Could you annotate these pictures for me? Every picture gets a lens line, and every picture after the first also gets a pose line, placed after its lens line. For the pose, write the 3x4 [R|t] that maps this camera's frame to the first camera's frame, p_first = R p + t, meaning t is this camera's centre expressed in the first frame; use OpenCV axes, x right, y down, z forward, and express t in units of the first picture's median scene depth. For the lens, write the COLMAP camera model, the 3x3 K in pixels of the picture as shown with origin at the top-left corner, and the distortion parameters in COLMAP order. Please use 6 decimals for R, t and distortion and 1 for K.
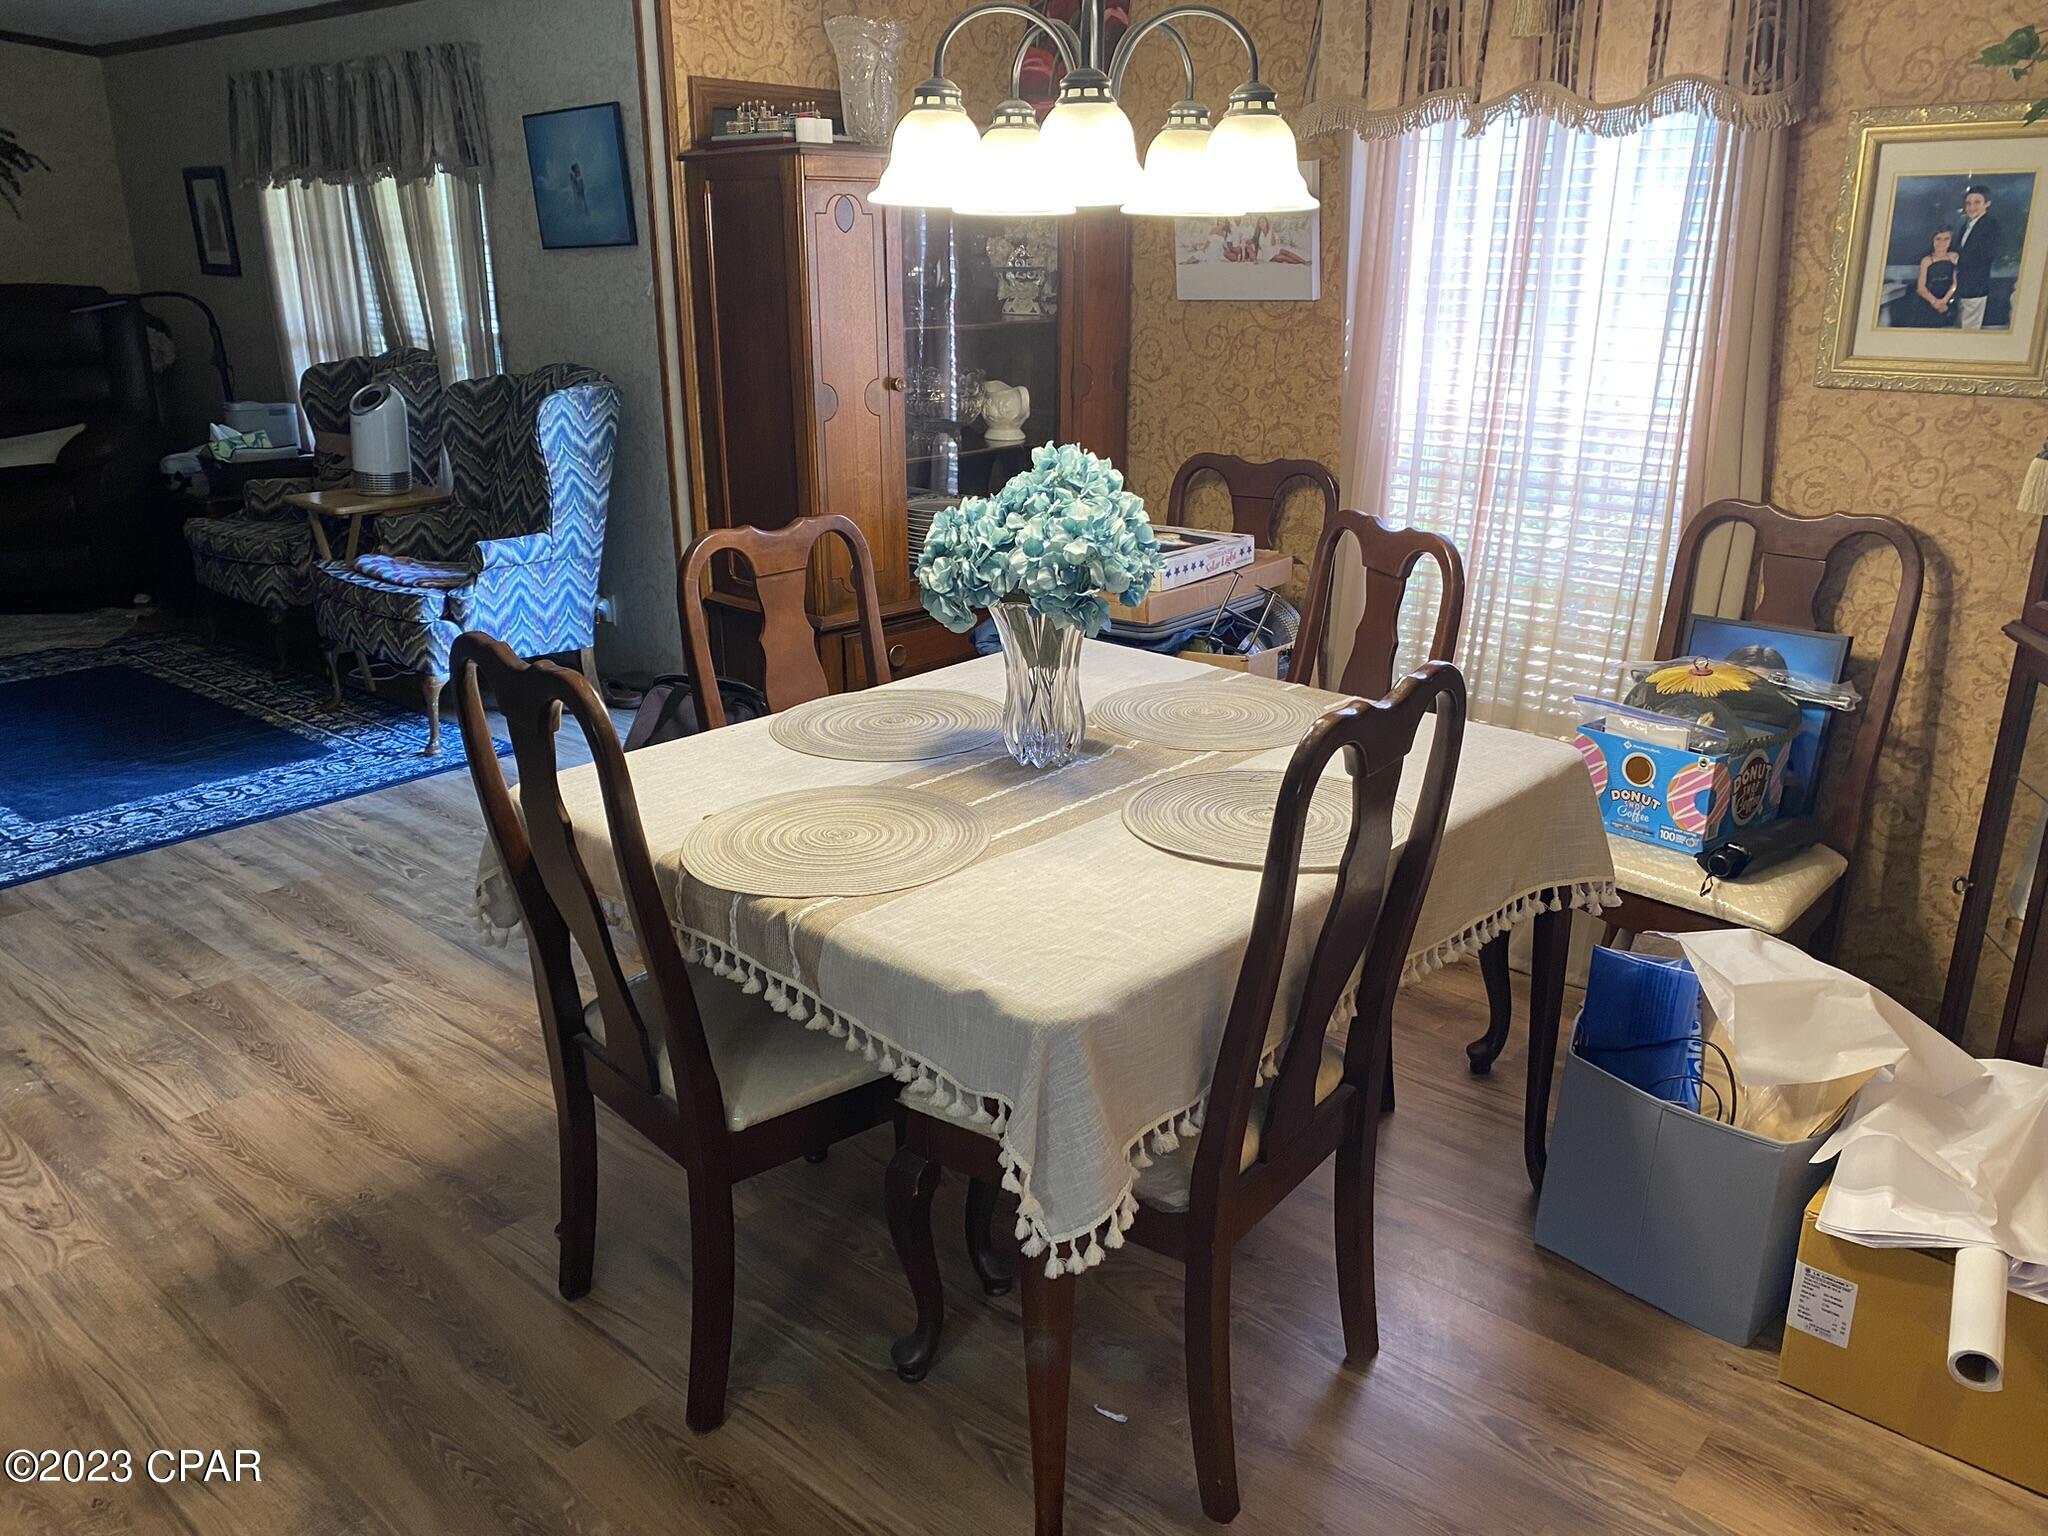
lens RADIAL K [[1532.0, 0, 1029.7], [0, 1532.0, 751.8], [0, 0, 1]] dist [0.011931, -0.011001]
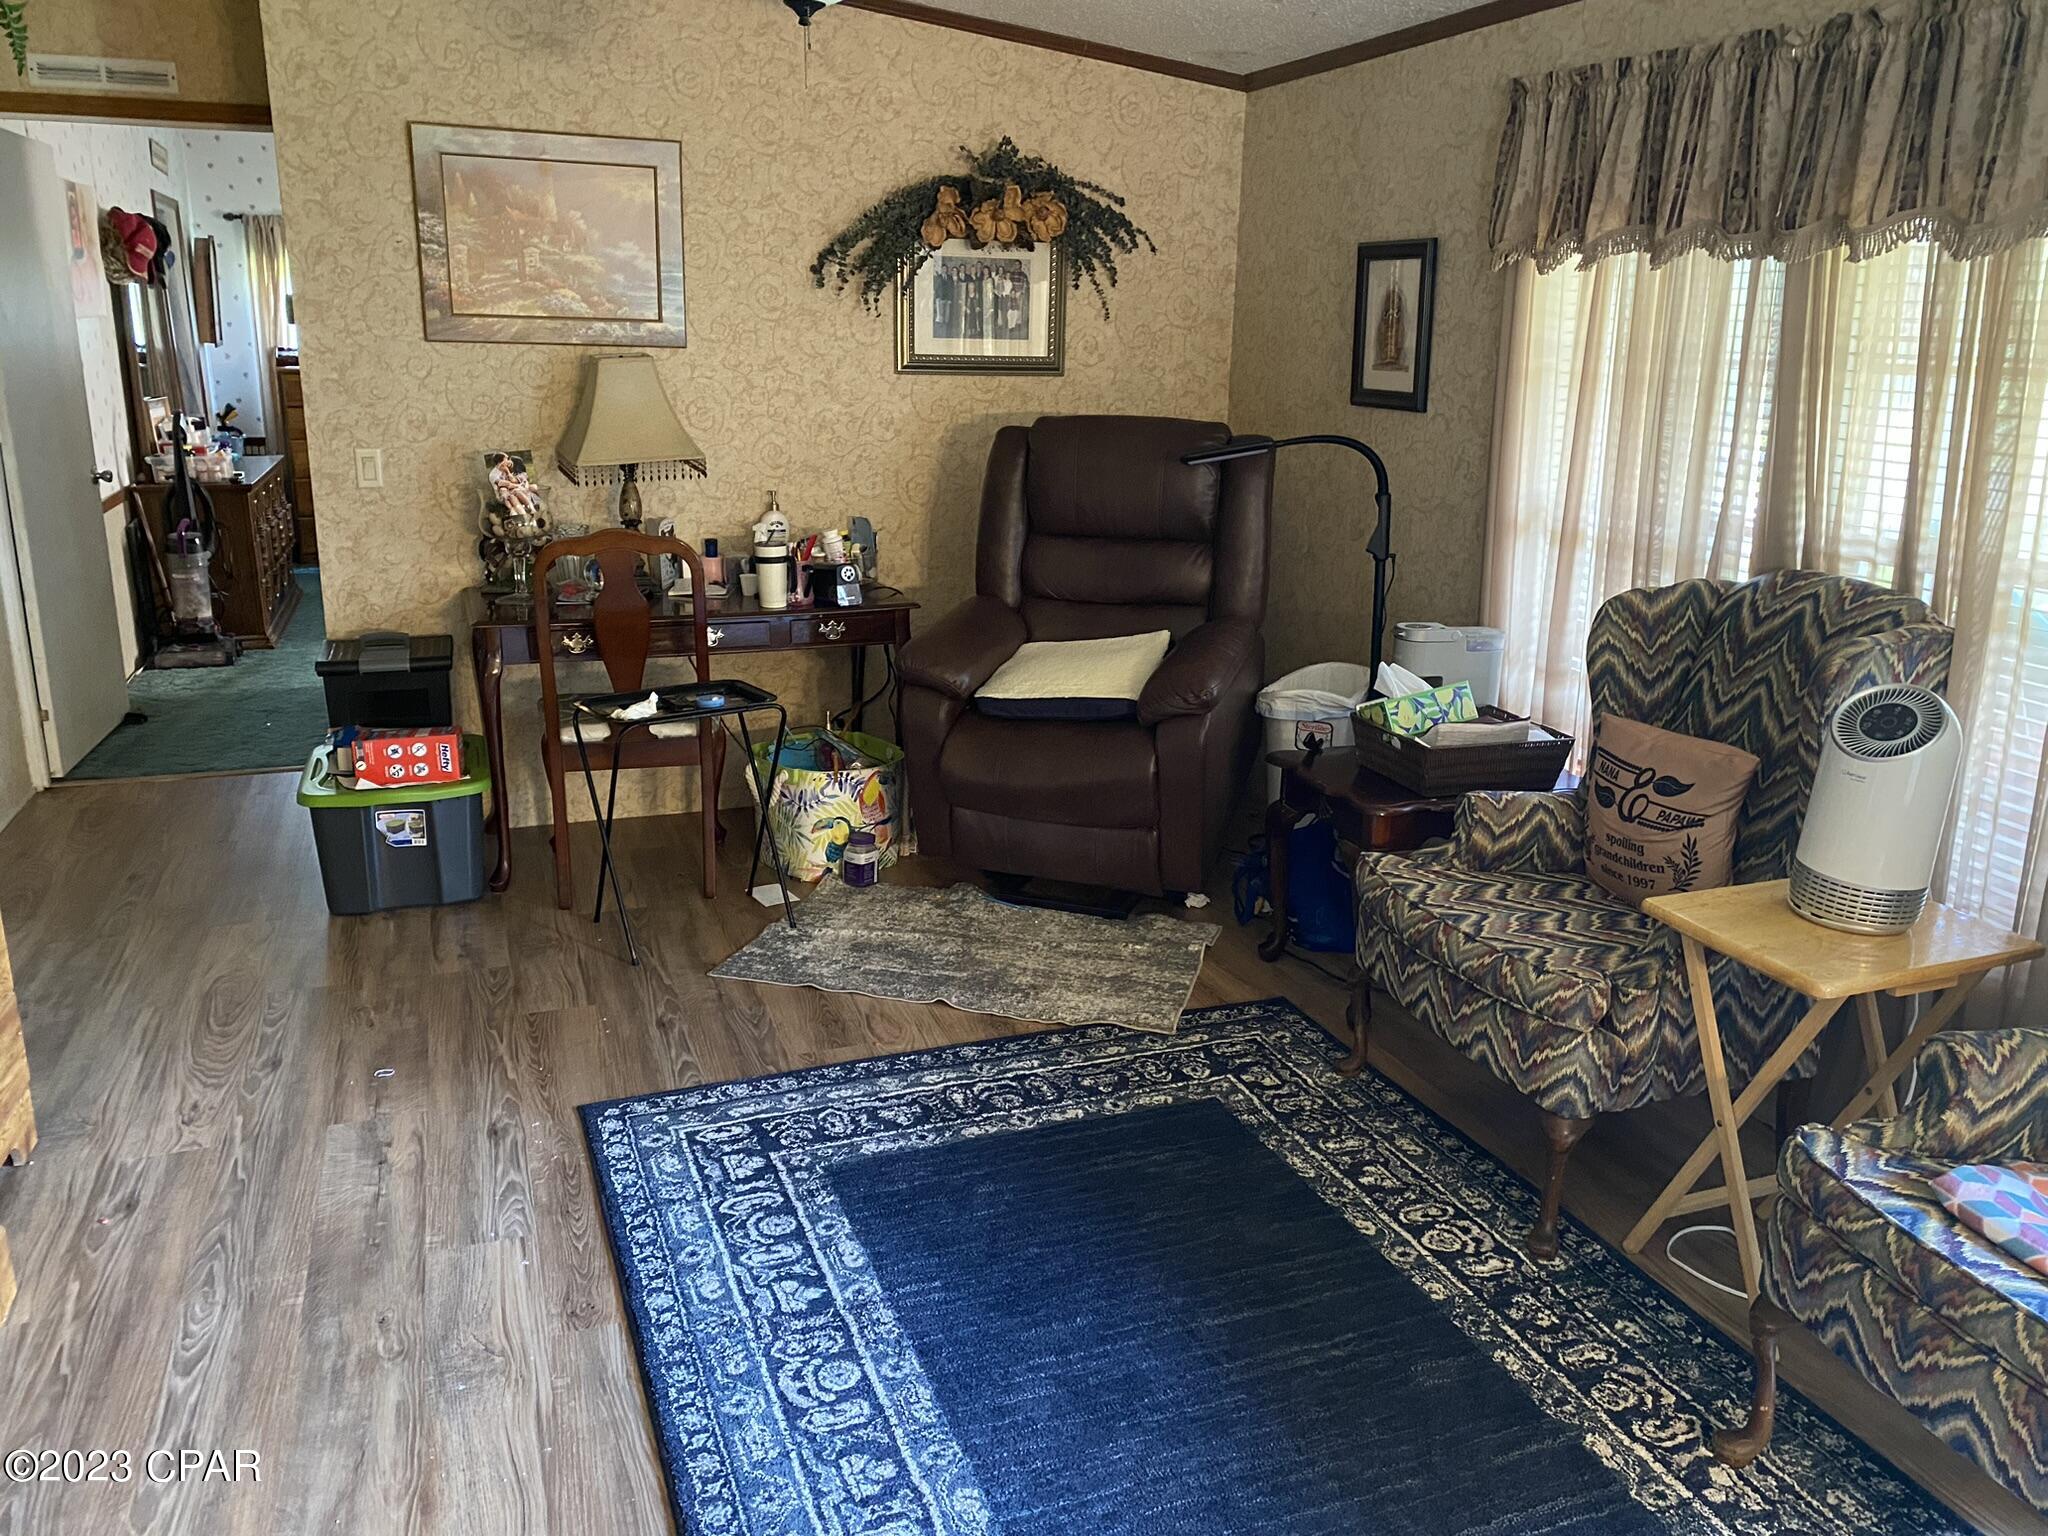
lens RADIAL K [[1532.0, 0, 1034.7], [0, 1532.0, 763.7], [0, 0, 1]] dist [0.011931, -0.011001]
pose [[0.875450, 0.144197, -0.461296, -0.388288], [-0.169404, 0.985455, -0.013450, -0.150686], [0.452647, 0.089920, 0.887144, 0.438732]]
